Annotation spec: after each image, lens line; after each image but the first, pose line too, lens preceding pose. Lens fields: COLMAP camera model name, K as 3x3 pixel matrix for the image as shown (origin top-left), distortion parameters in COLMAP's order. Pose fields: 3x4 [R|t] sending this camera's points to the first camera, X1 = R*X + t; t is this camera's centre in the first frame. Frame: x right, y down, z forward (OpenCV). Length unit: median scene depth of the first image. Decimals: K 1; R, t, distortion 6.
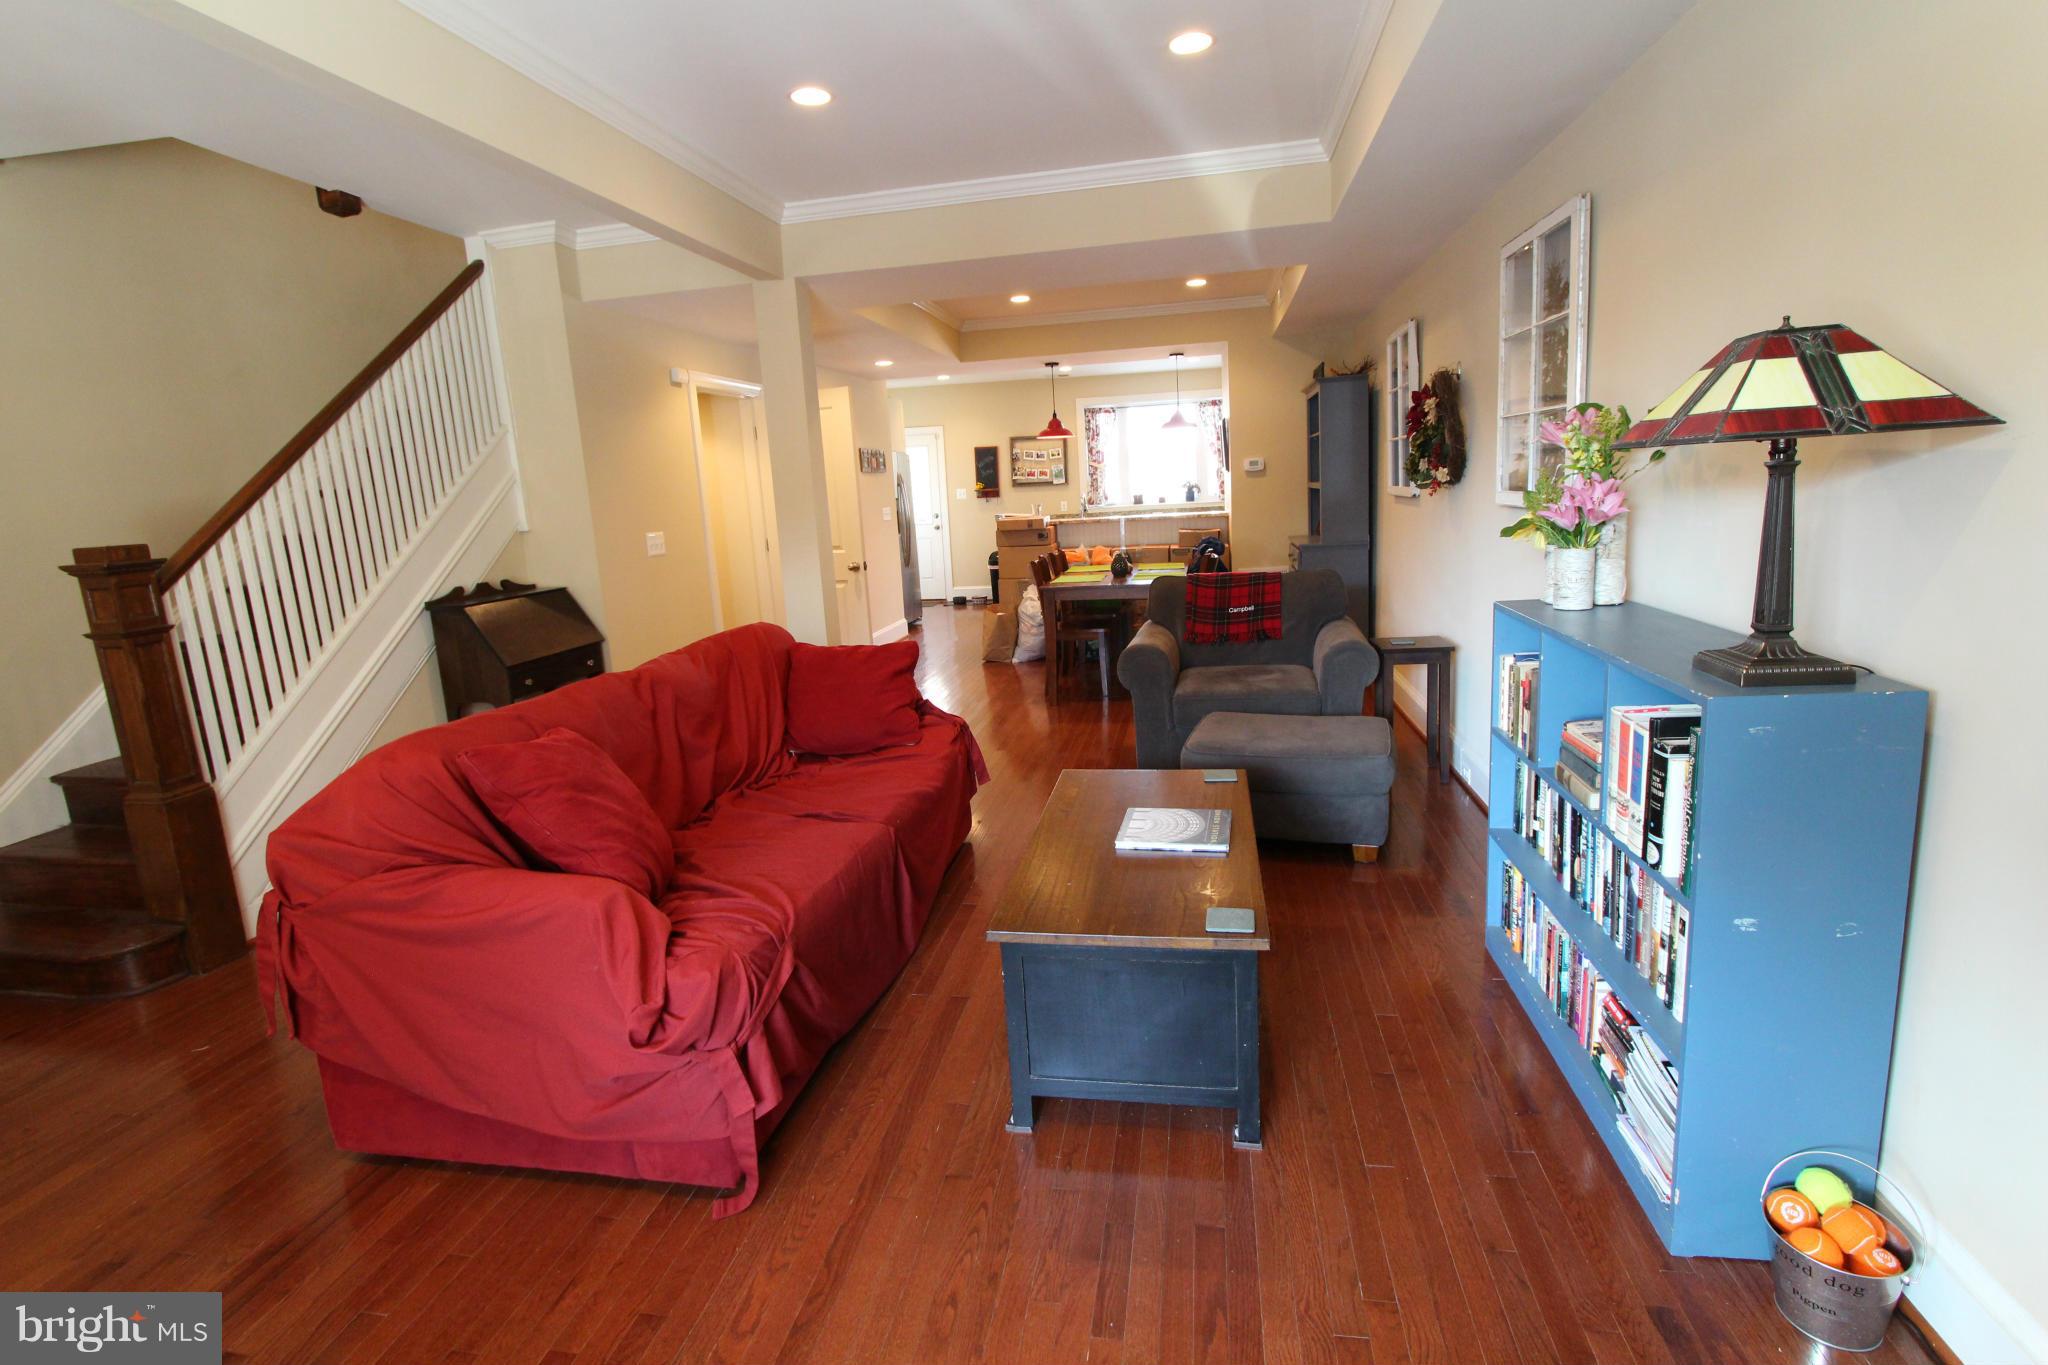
lens RADIAL K [[946.7, 0, 1022.0], [0, 946.7, 653.8], [0, 0, 1]] dist [-0.012995, 0.000260]
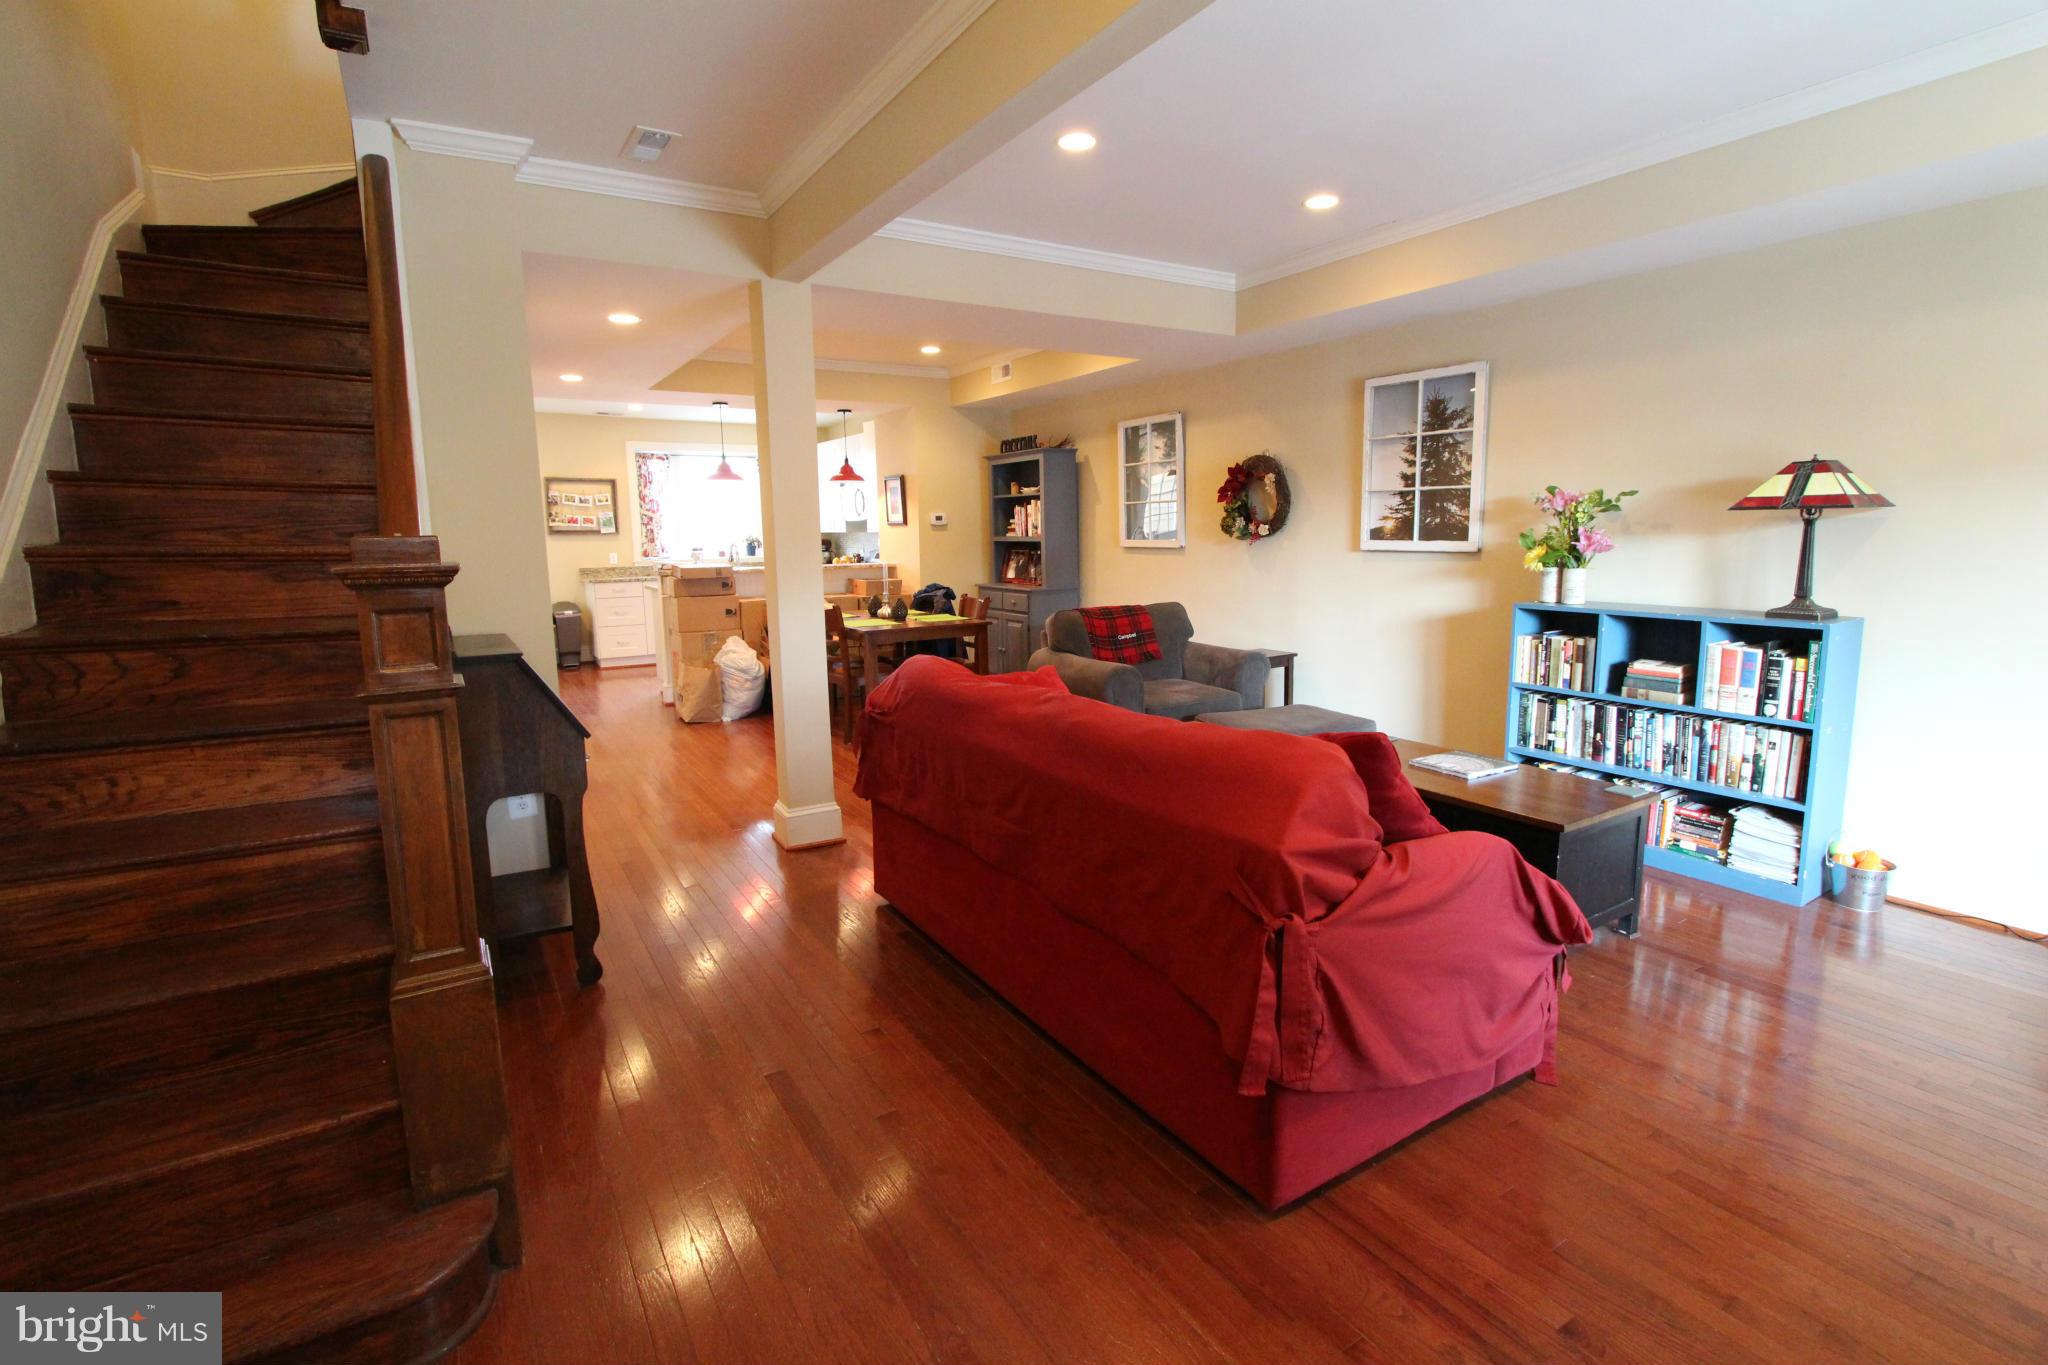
lens RADIAL K [[946.7, 0, 1030.2], [0, 946.7, 663.0], [0, 0, 1]] dist [-0.012995, 0.000260]
pose [[0.739063, -0.051376, 0.671674, -0.273730], [0.092235, 0.995414, -0.025351, 0.002179], [-0.667292, 0.080688, 0.740413, 0.083159]]
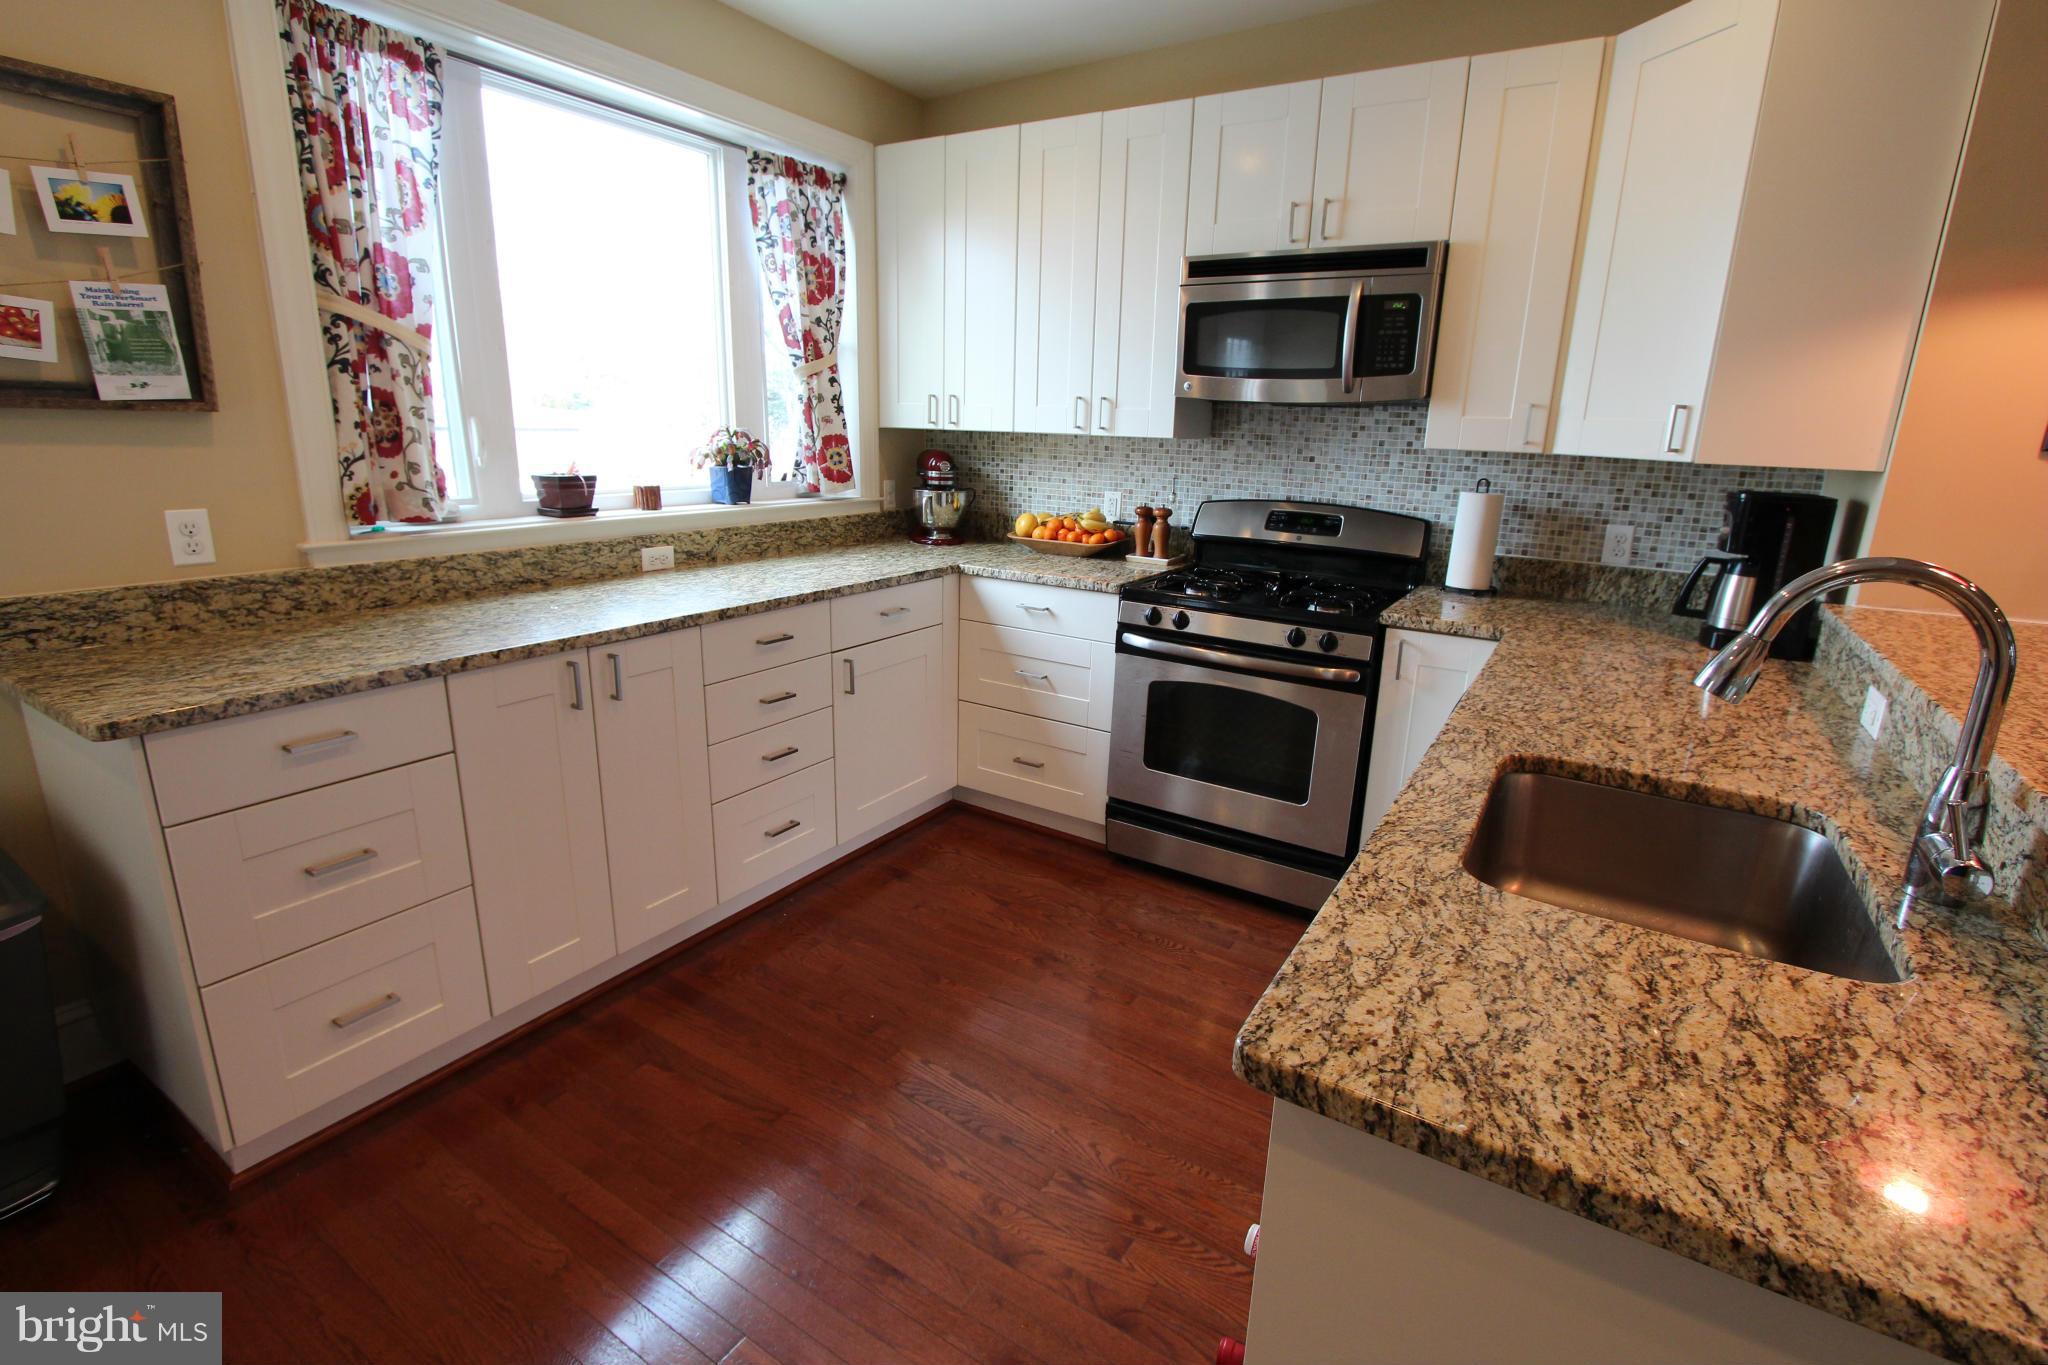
lens RADIAL K [[946.7, 0, 1028.2], [0, 946.7, 657.4], [0, 0, 1]] dist [-0.012995, 0.000260]
pose [[0.366193, -0.158717, 0.916903, -0.061188], [0.114460, 0.985547, 0.124887, -0.139564], [-0.923472, 0.059216, 0.379068, 0.804970]]
